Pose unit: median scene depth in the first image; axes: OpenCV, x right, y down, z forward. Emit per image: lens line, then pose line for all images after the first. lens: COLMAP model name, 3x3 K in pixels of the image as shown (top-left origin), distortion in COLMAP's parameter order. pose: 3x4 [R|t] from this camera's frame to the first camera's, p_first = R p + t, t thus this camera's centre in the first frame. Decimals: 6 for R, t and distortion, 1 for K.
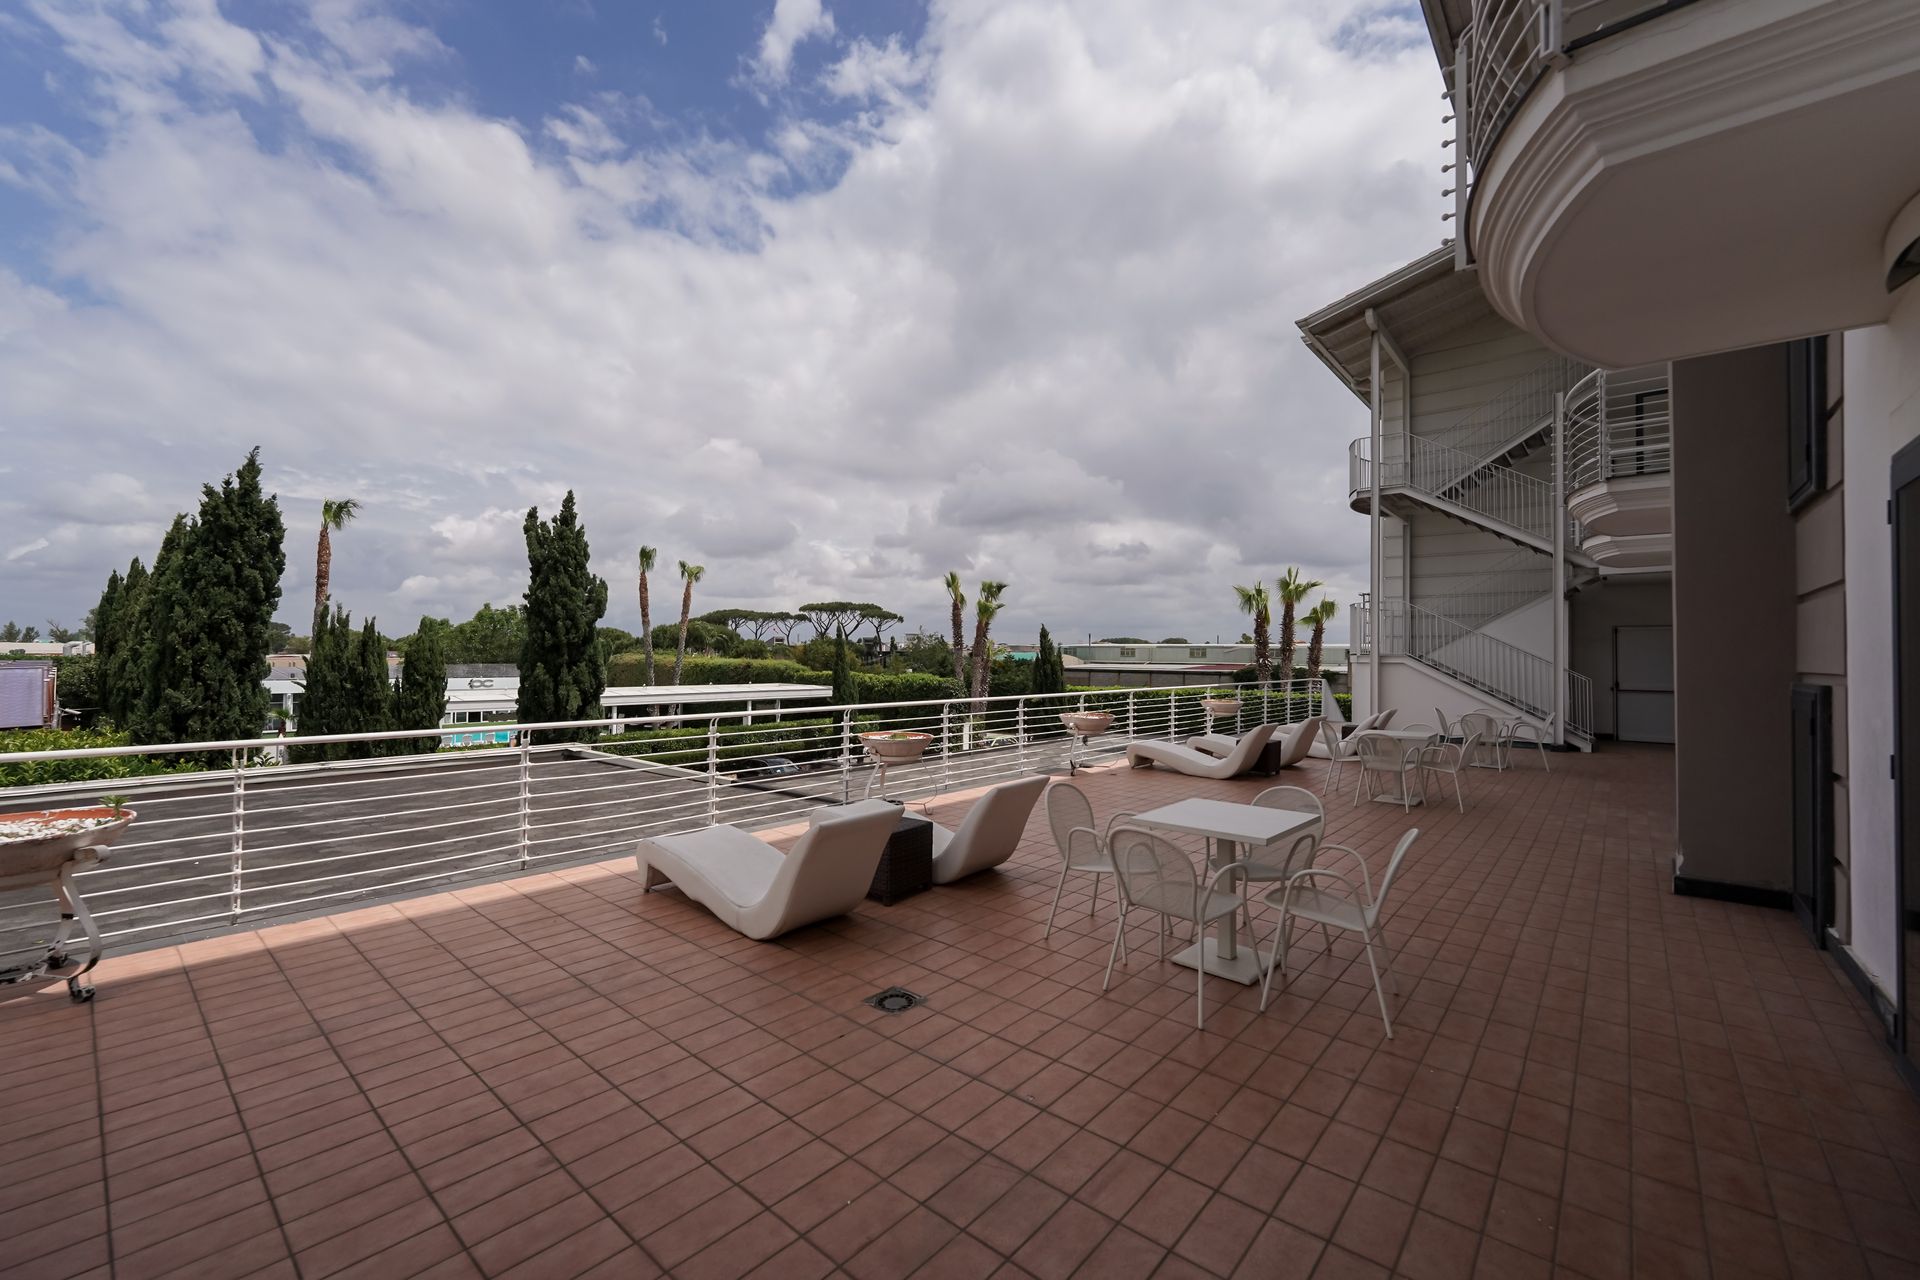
lens RADIAL K [[778.6, 0, 951.5], [0, 778.6, 644.3], [0, 0, 1]] dist [-0.001149, -0.001694]
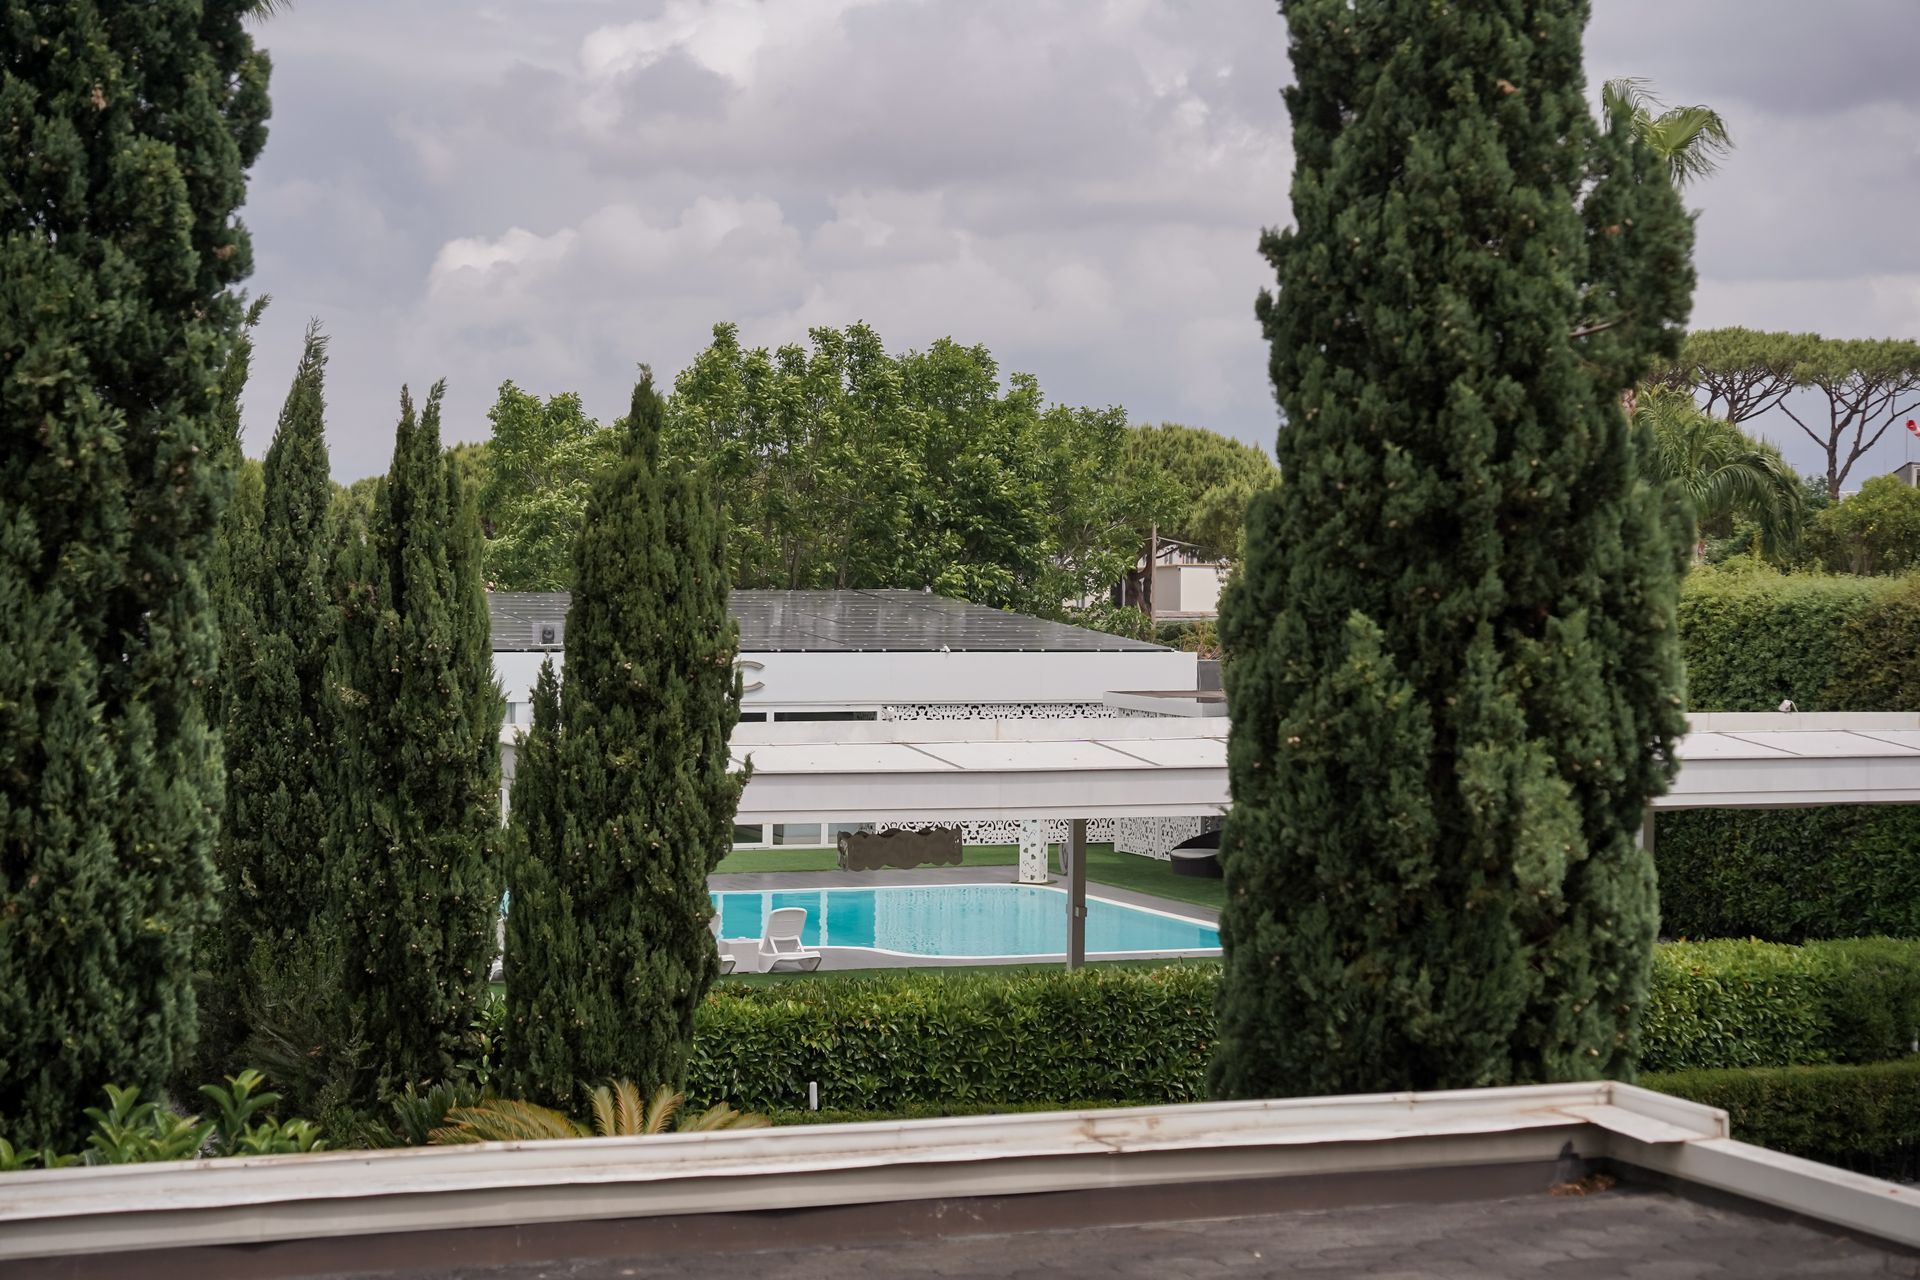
lens RADIAL K [[3833.2, 0, 960.1], [0, 3833.2, 640.9], [0, 0, 1]] dist [0.079209, 0.000000]
pose [[0.894788, 0.014126, -0.446267, -0.212888], [0.002162, 0.999351, 0.035968, -0.002279], [0.446485, -0.033148, 0.894177, 0.161013]]
